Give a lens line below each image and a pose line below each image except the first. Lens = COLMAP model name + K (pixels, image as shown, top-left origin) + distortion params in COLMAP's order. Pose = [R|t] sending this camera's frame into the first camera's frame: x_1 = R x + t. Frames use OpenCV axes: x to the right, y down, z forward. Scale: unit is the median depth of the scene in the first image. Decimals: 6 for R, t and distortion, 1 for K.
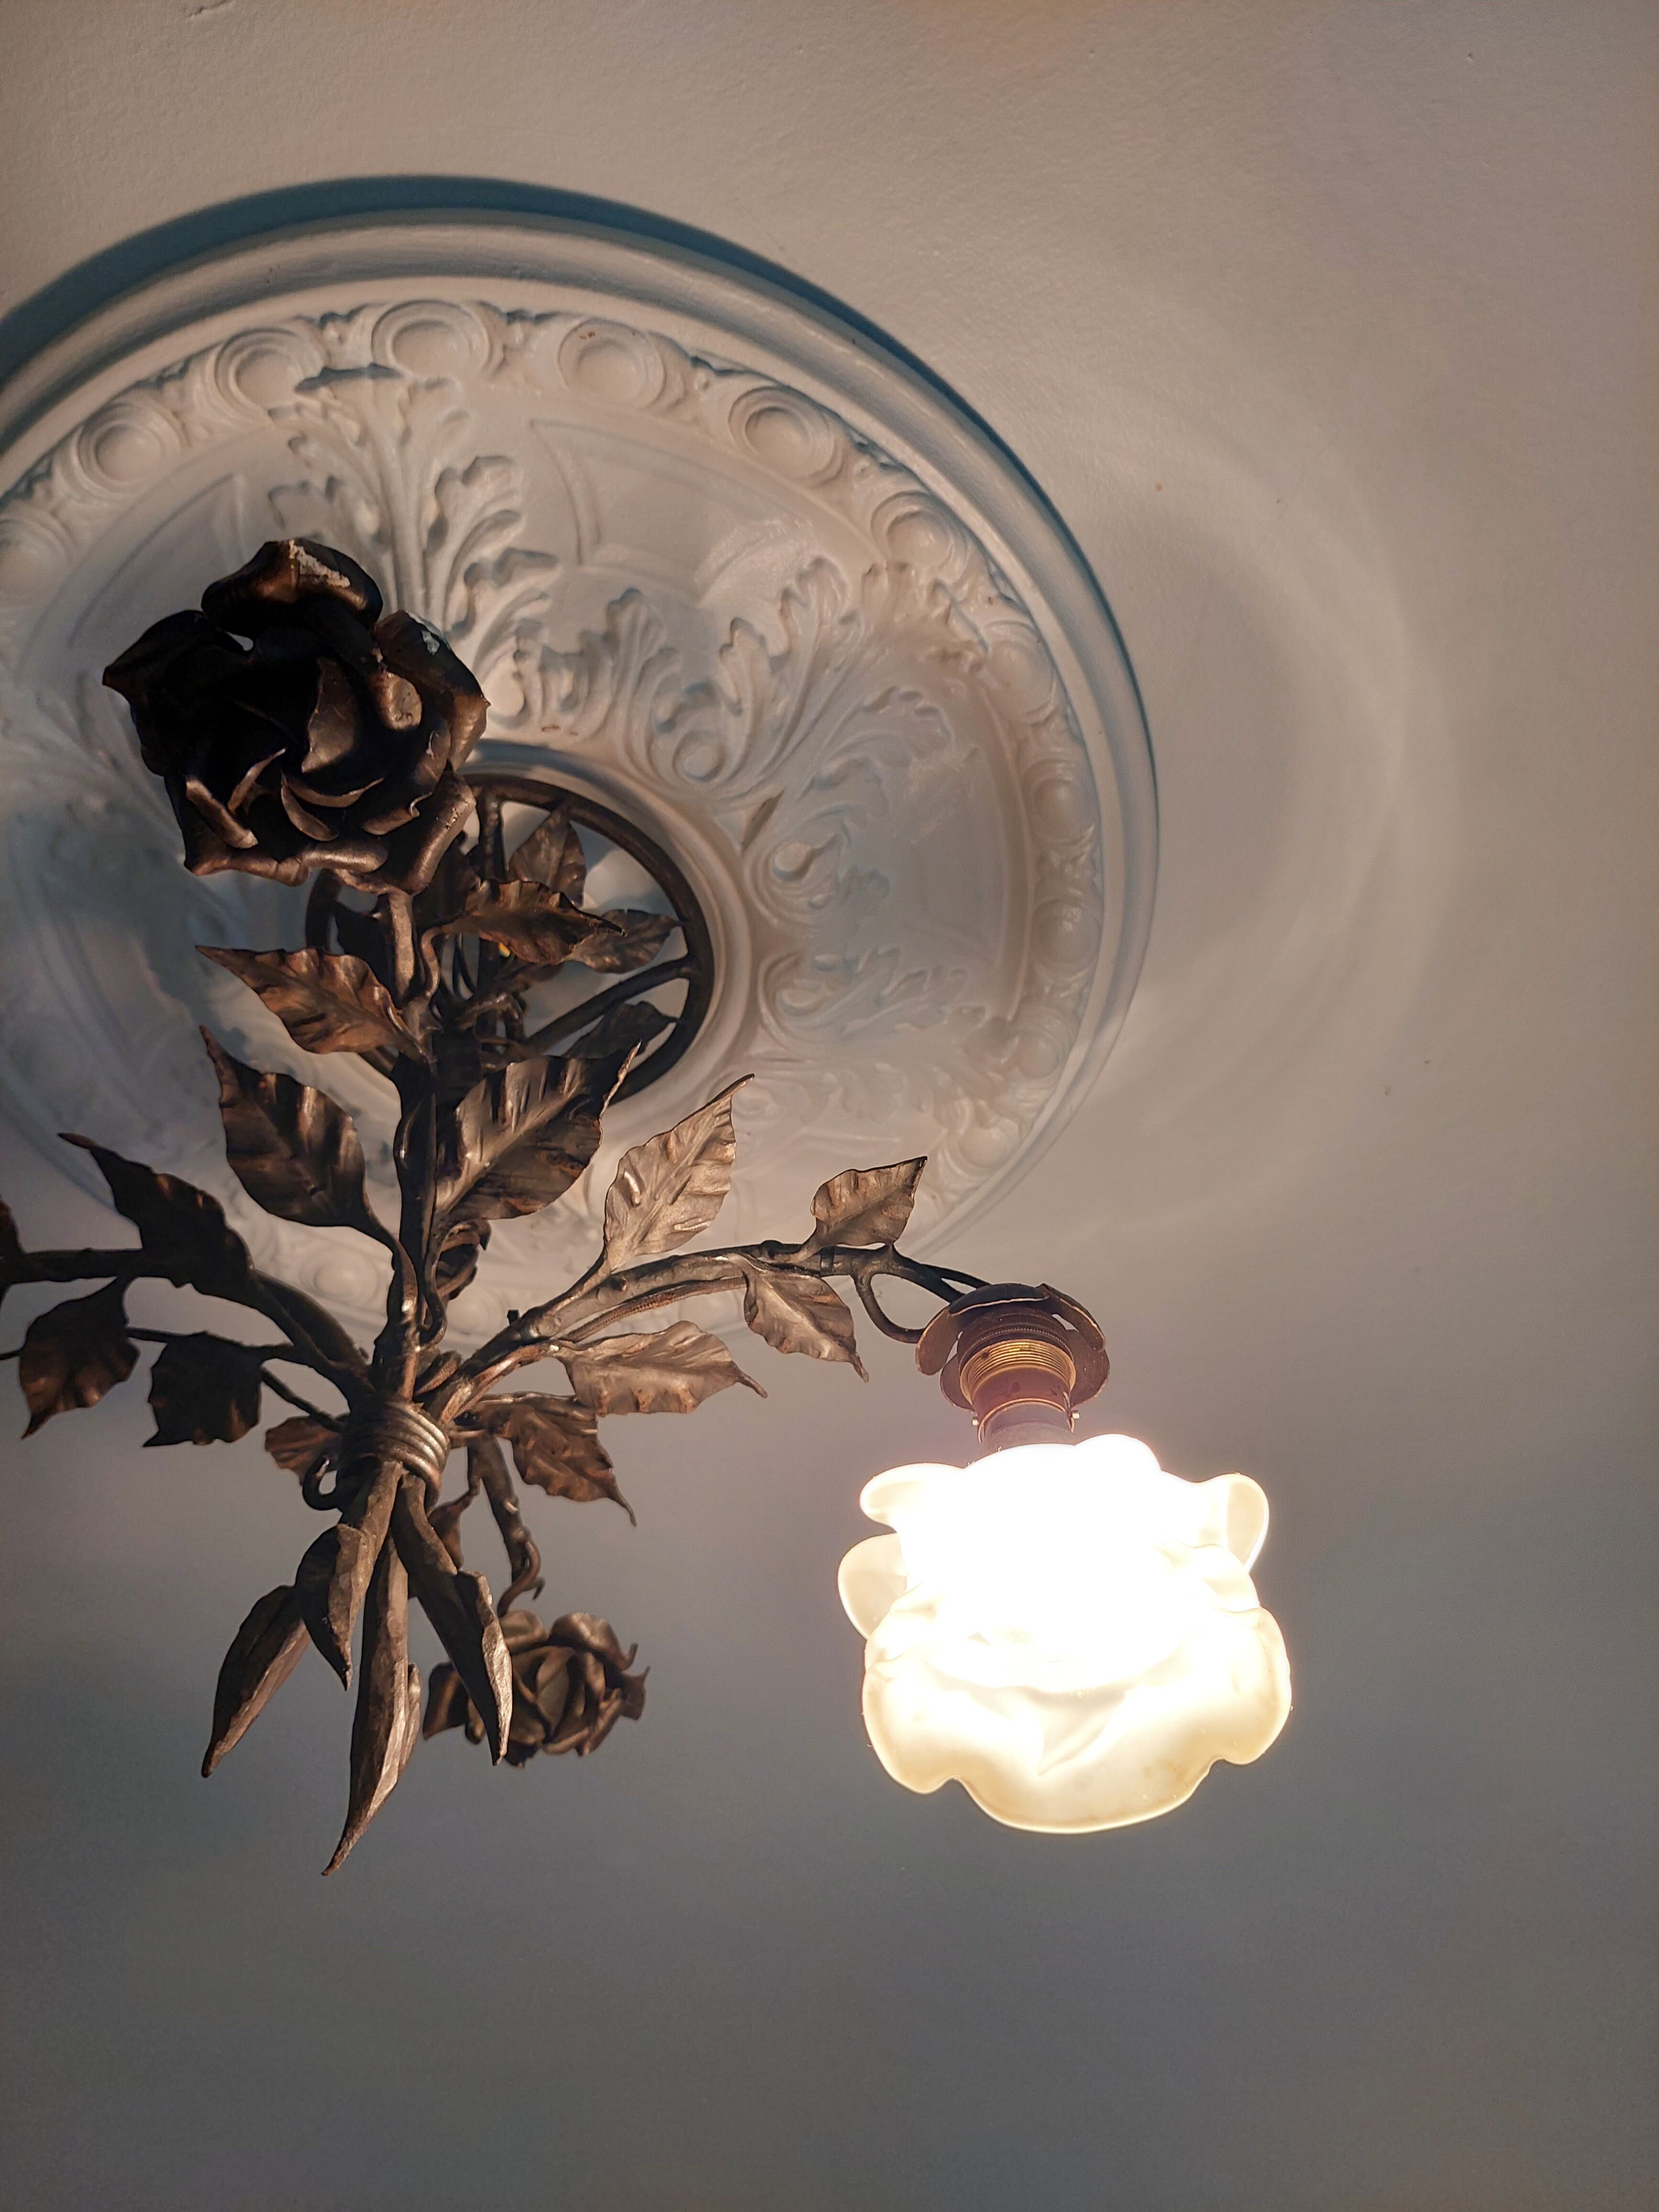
lens RADIAL K [[1652.5, 0, 834.7], [0, 1652.5, 1090.5], [0, 0, 1]] dist [0.031450, -0.054984]
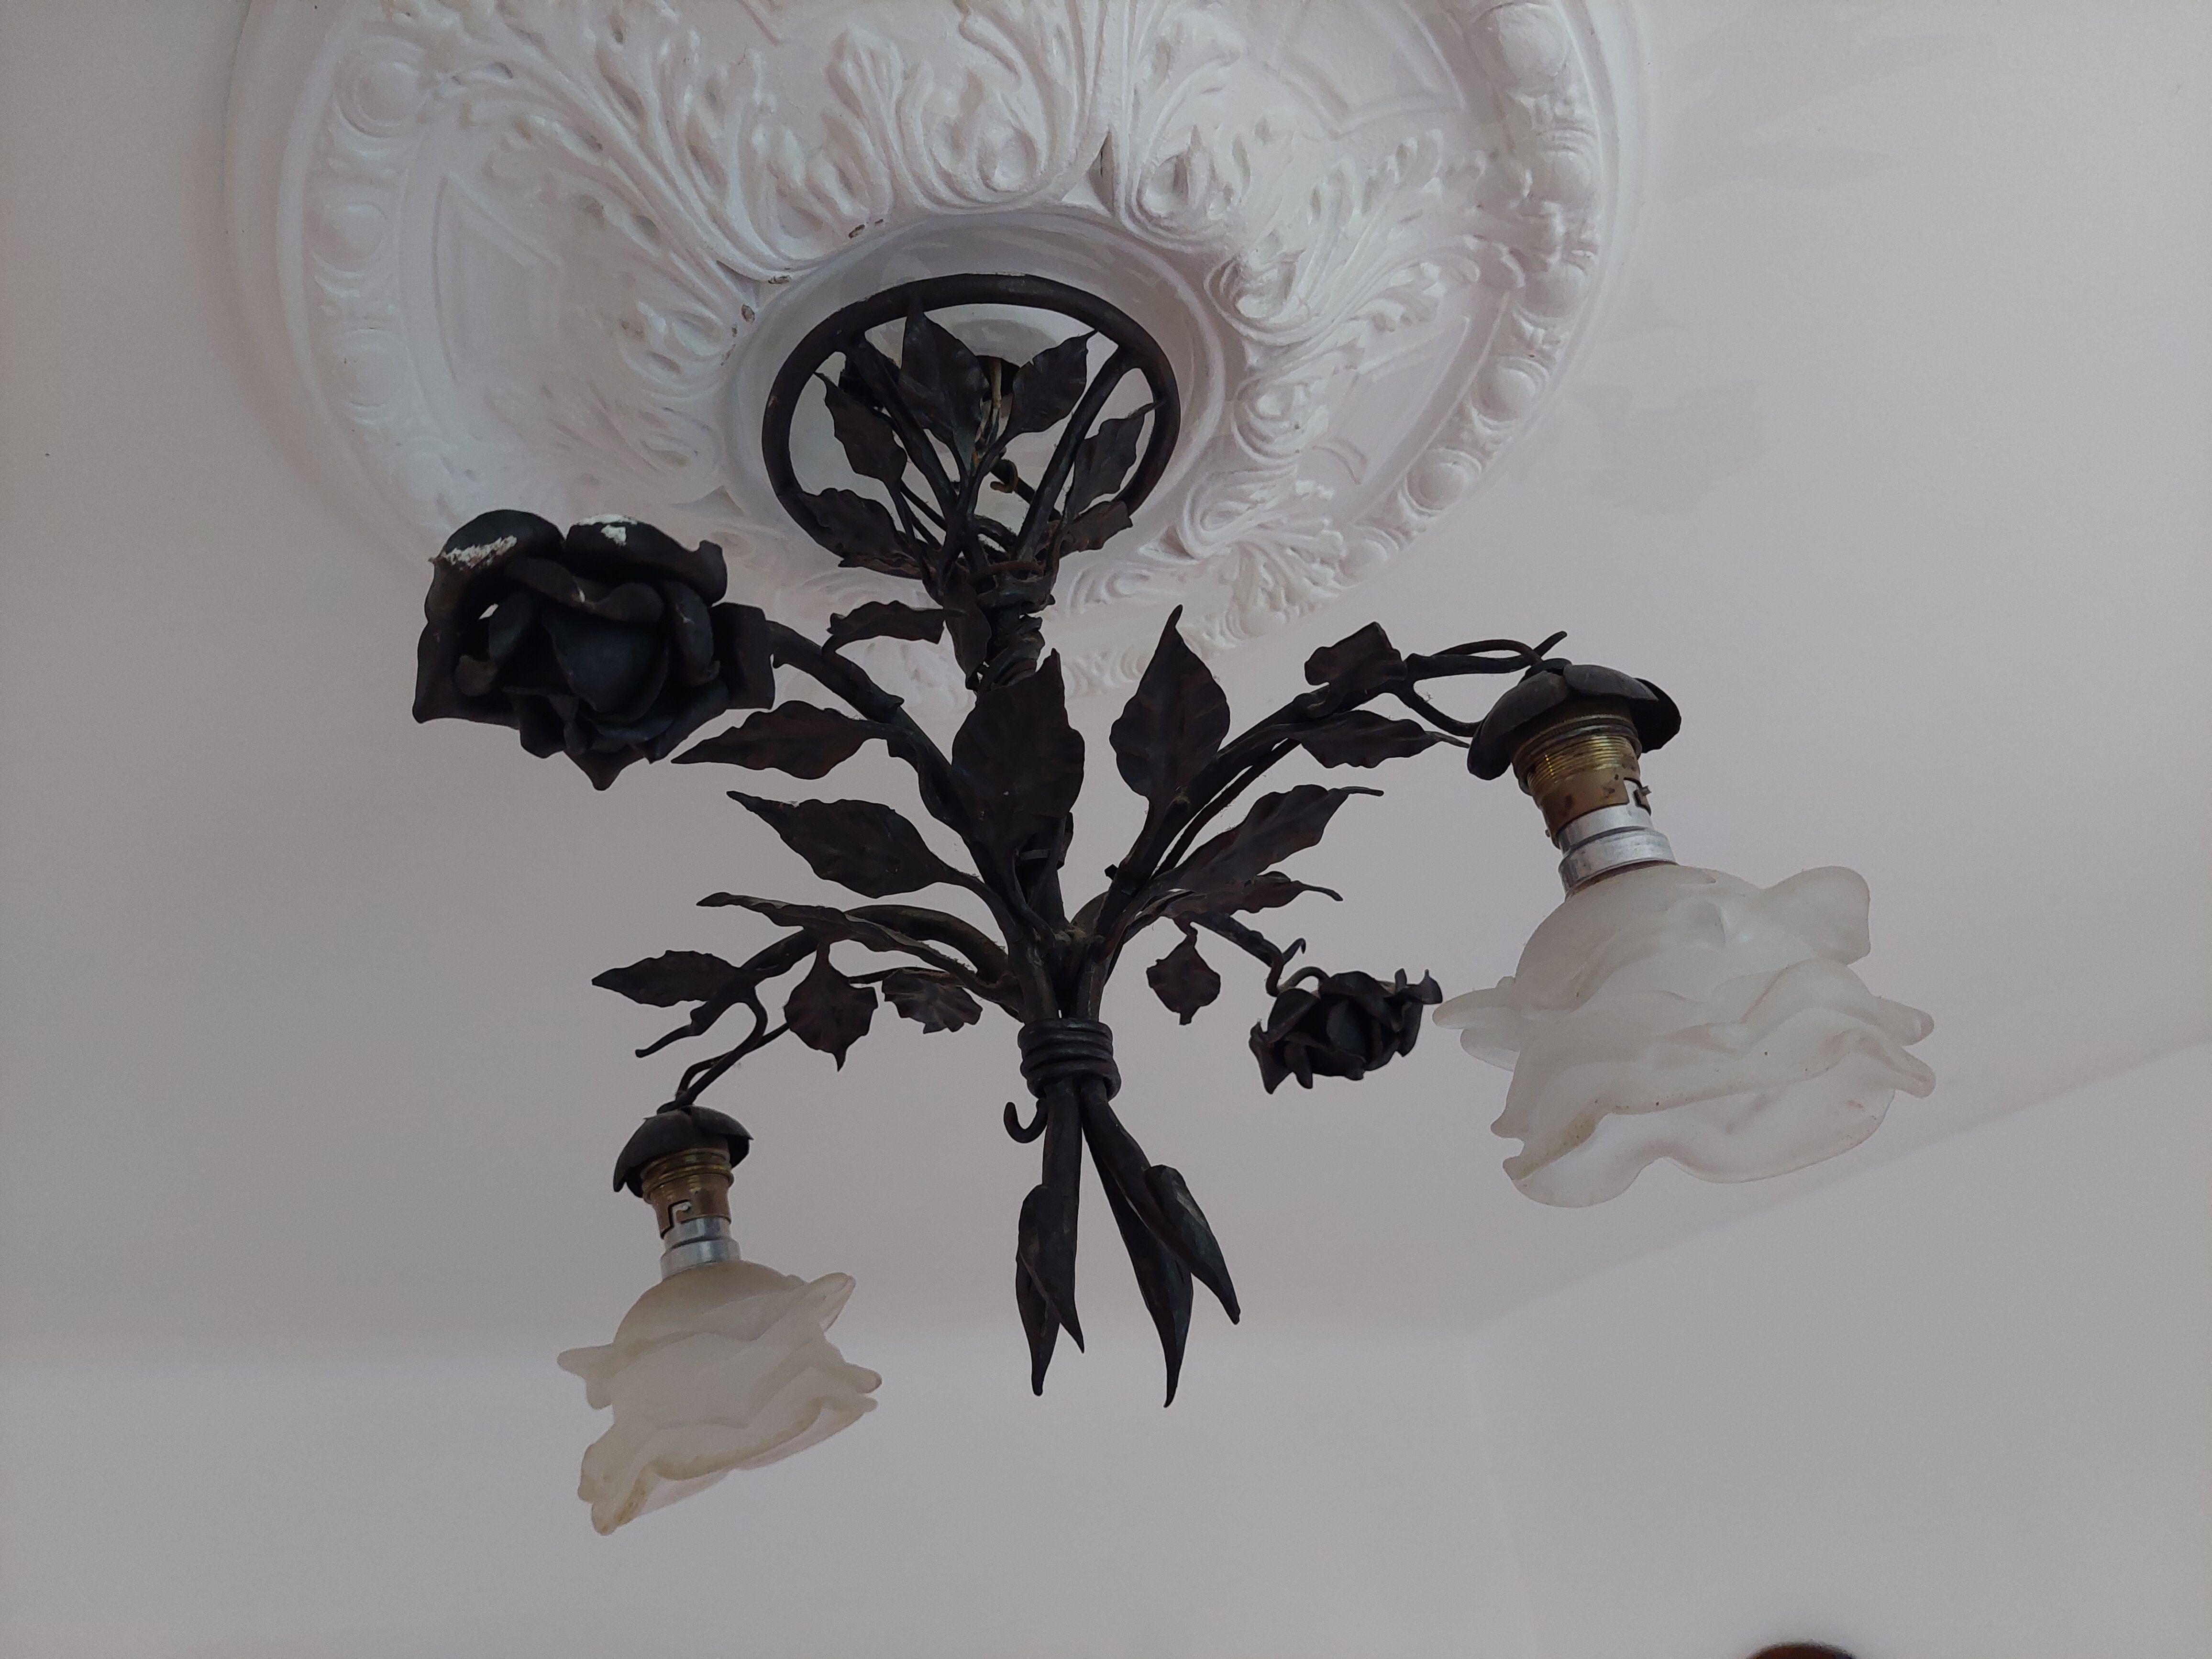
lens RADIAL K [[1652.5, 0, 1082.7], [0, 1652.5, 854.2], [0, 0, 1]] dist [0.031450, -0.054984]
pose [[0.819347, -0.354119, -0.450854, 0.267954], [0.522781, 0.784291, 0.334048, -0.231944], [0.235308, -0.509399, 0.827733, 0.126499]]
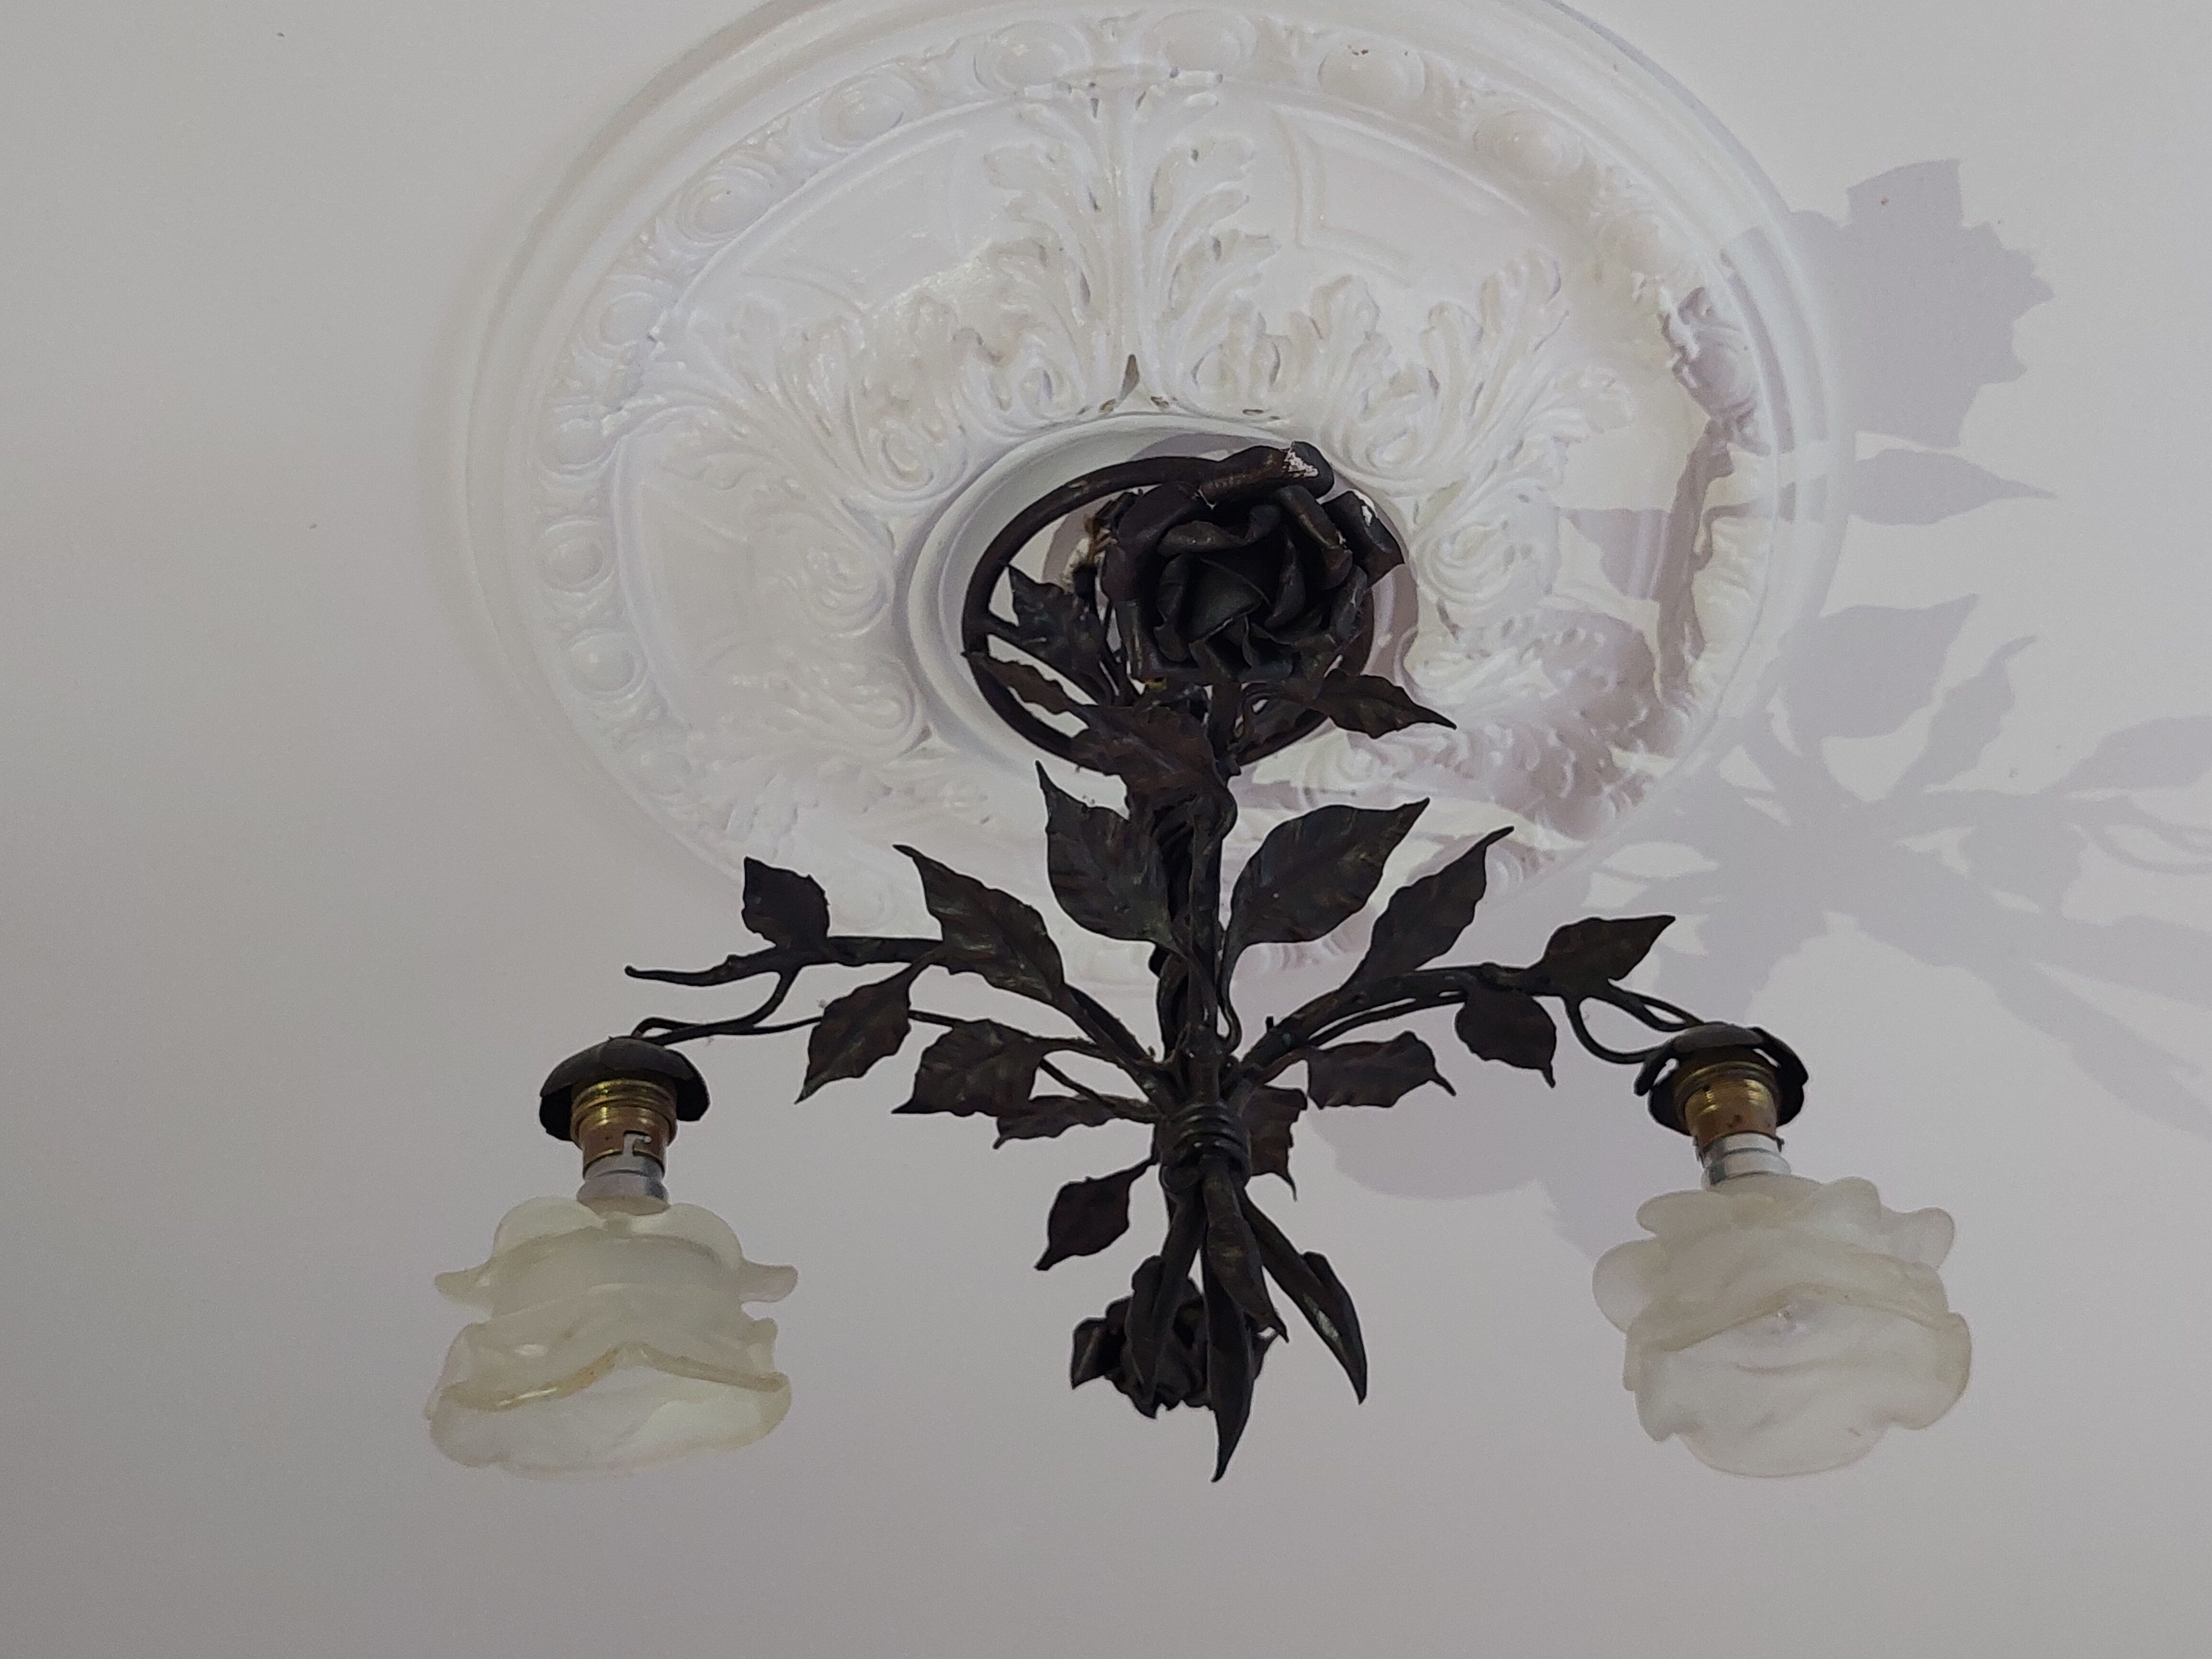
lens RADIAL K [[2611.7, 0, 1111.3], [0, 2611.7, 833.1], [0, 0, 1]] dist [0.053918, 0.000000]
pose [[0.996586, 0.058230, 0.058520, -0.406548], [-0.066127, 0.987425, 0.143597, -0.230610], [-0.049422, -0.146976, 0.987905, -0.697125]]
